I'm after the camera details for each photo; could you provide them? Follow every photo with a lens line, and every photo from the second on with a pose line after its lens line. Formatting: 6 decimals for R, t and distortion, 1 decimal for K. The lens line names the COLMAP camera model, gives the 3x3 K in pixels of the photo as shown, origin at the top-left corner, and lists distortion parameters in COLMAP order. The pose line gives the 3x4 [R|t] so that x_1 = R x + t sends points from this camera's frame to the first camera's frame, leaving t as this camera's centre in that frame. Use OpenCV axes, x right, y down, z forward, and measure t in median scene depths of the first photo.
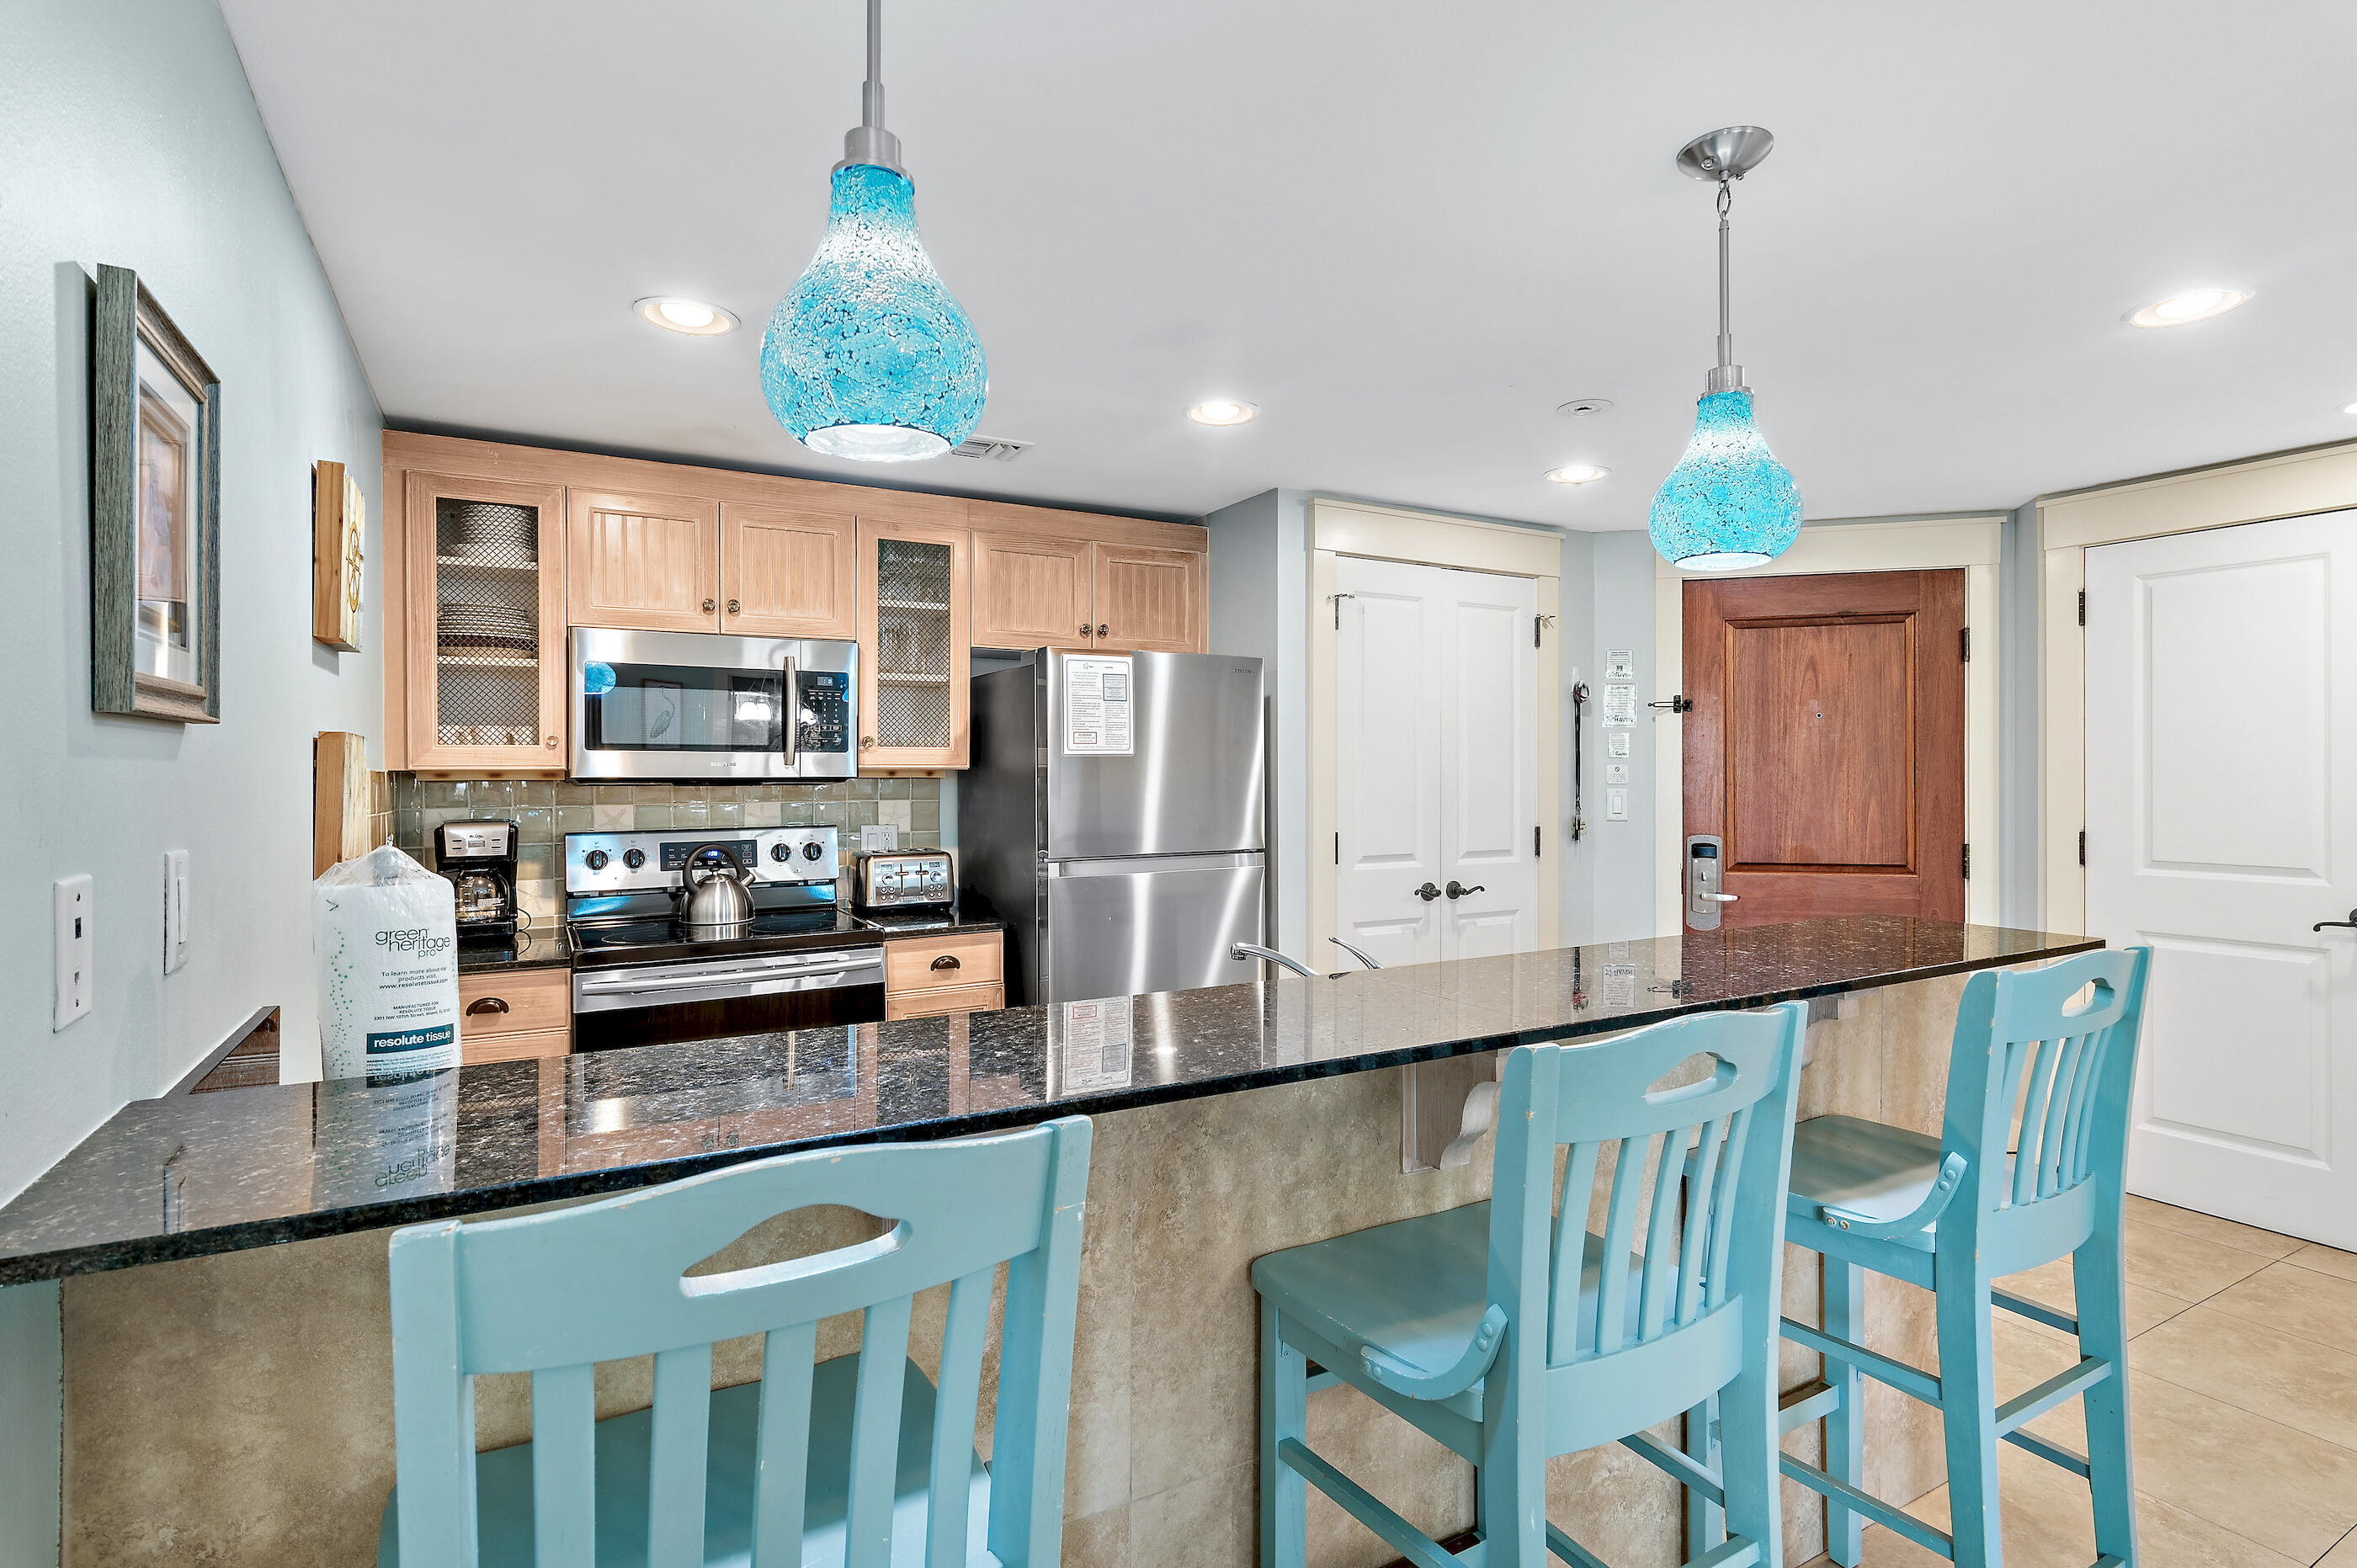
lens RADIAL K [[1154.8, 0, 1183.2], [0, 1154.8, 780.8], [0, 0, 1]] dist [0.004748, -0.001226]
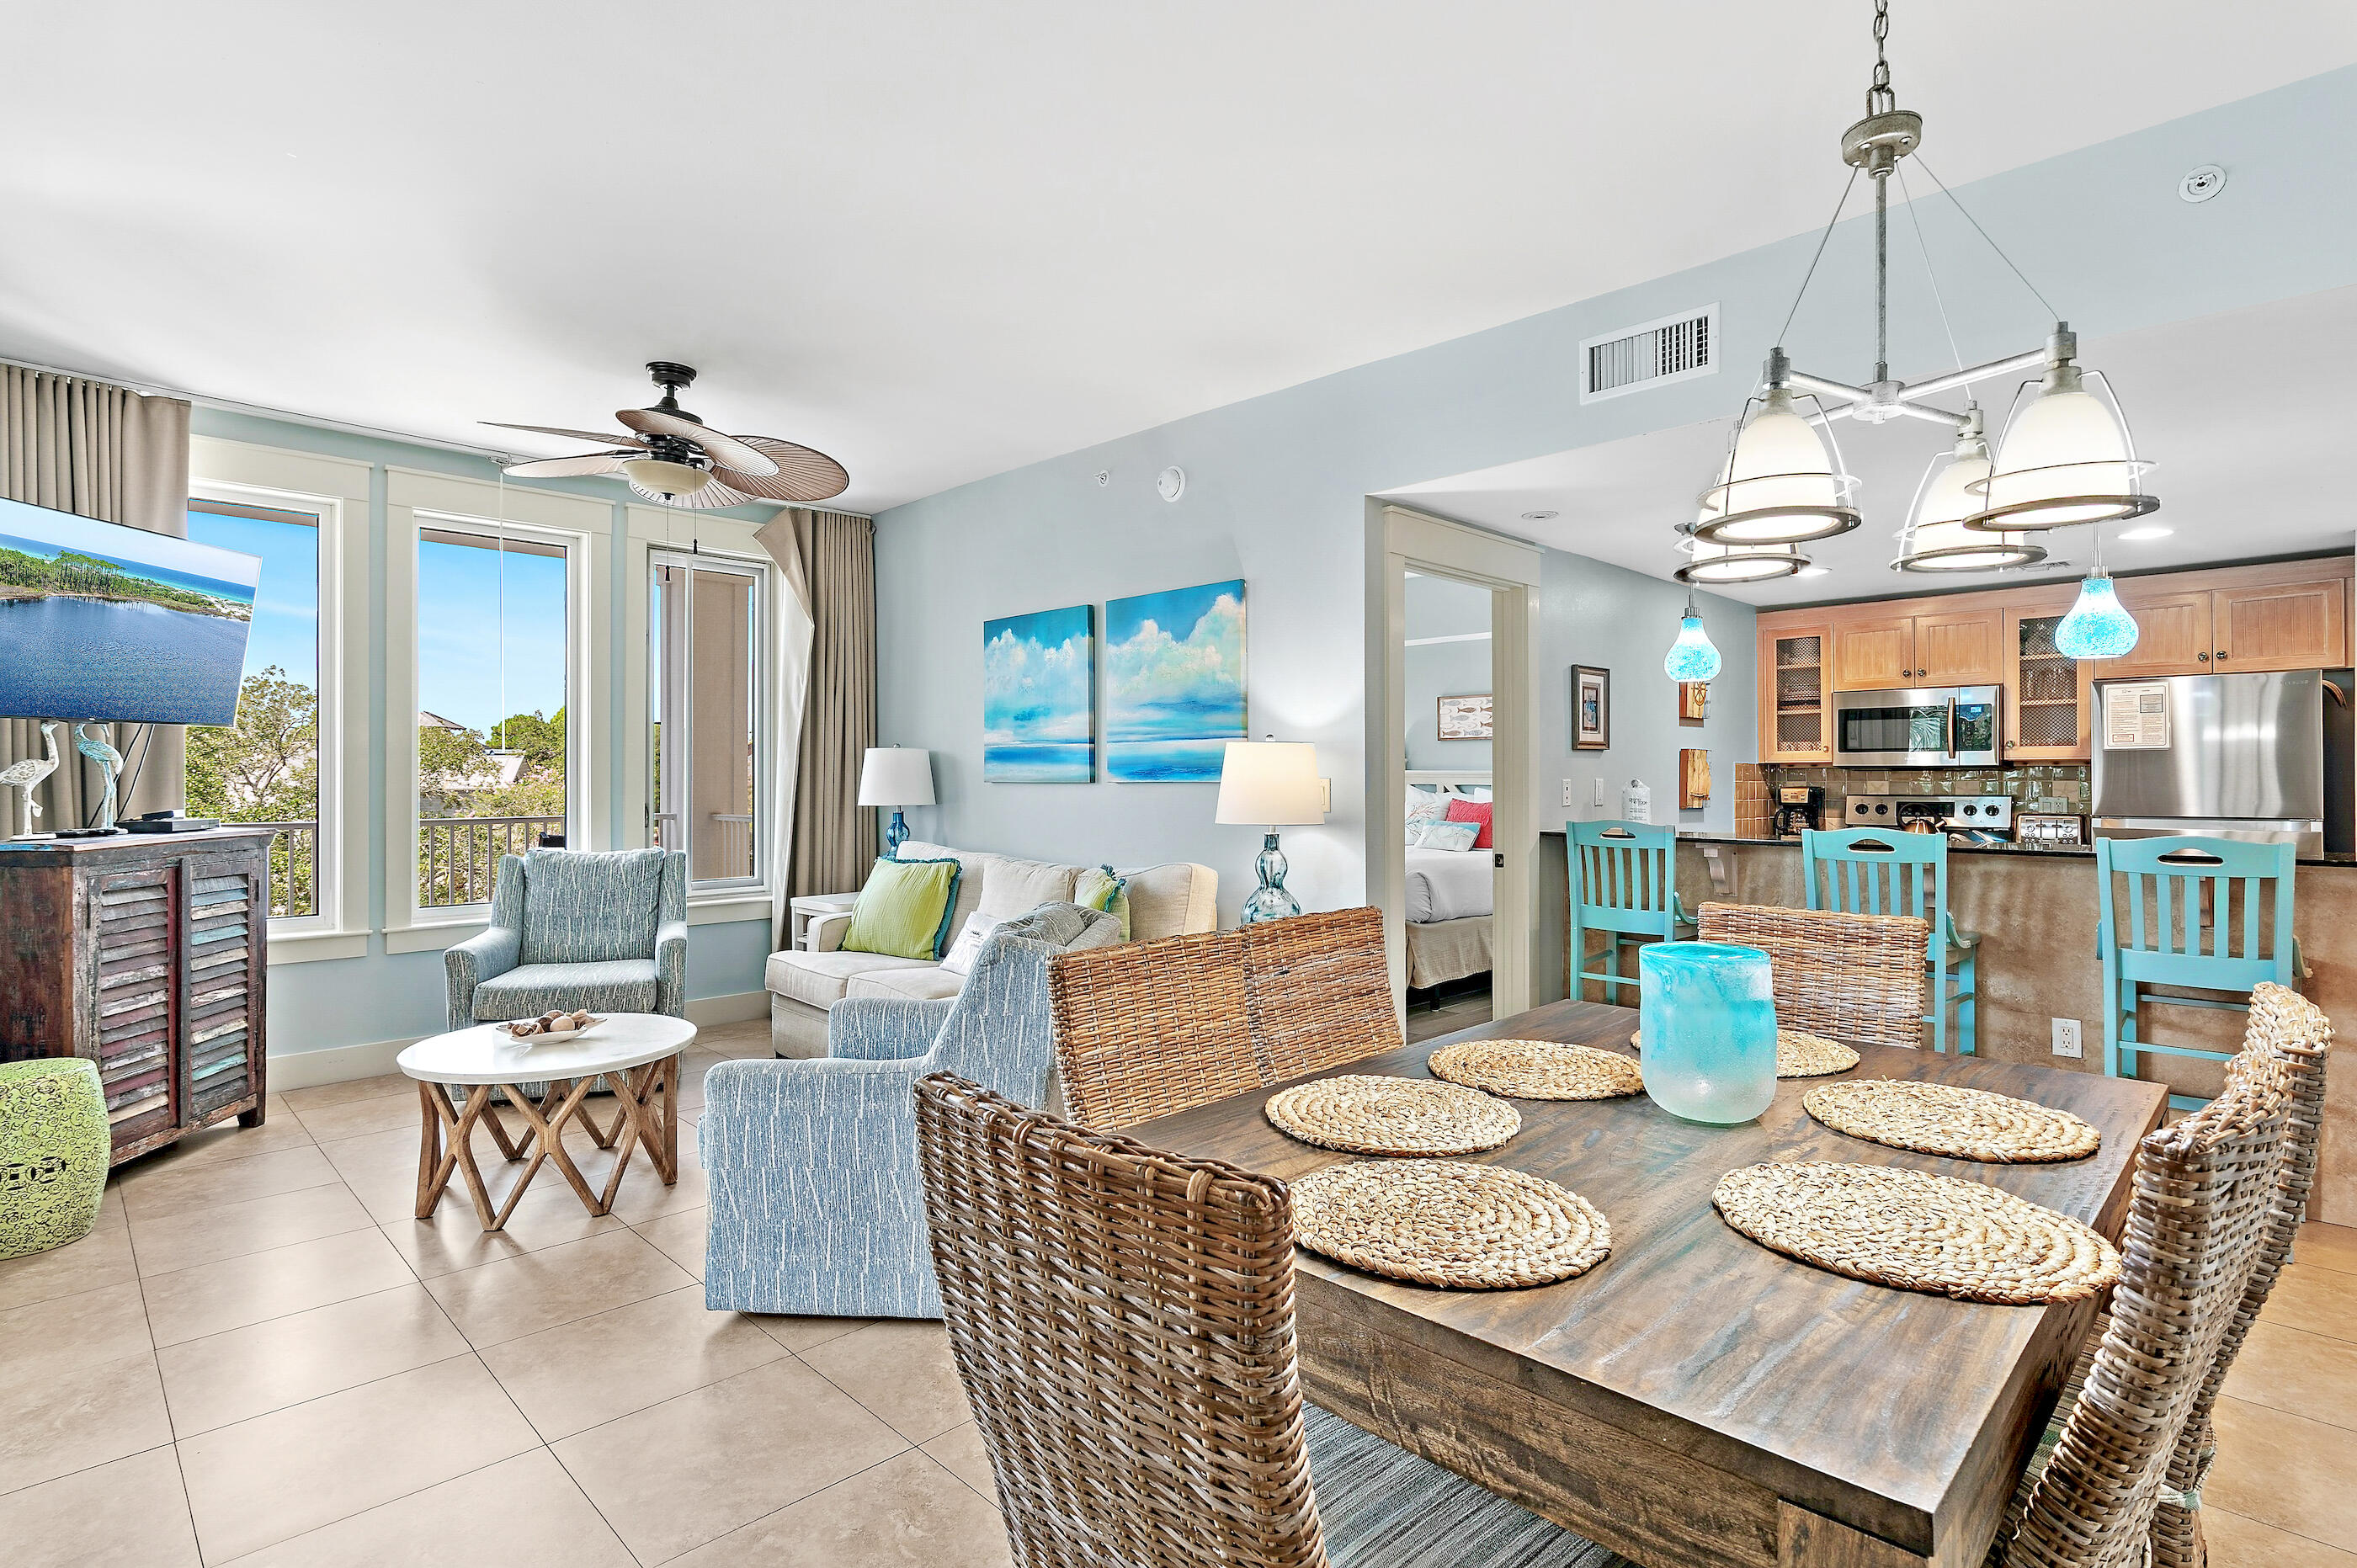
lens RADIAL K [[1154.8, 0, 1183.2], [0, 1154.8, 780.8], [0, 0, 1]] dist [0.004748, -0.001226]
pose [[0.266111, 0.004951, -0.963930, 0.939785], [-0.006995, 0.999970, 0.003205, 0.020563], [0.963917, 0.005890, 0.266138, -0.540497]]
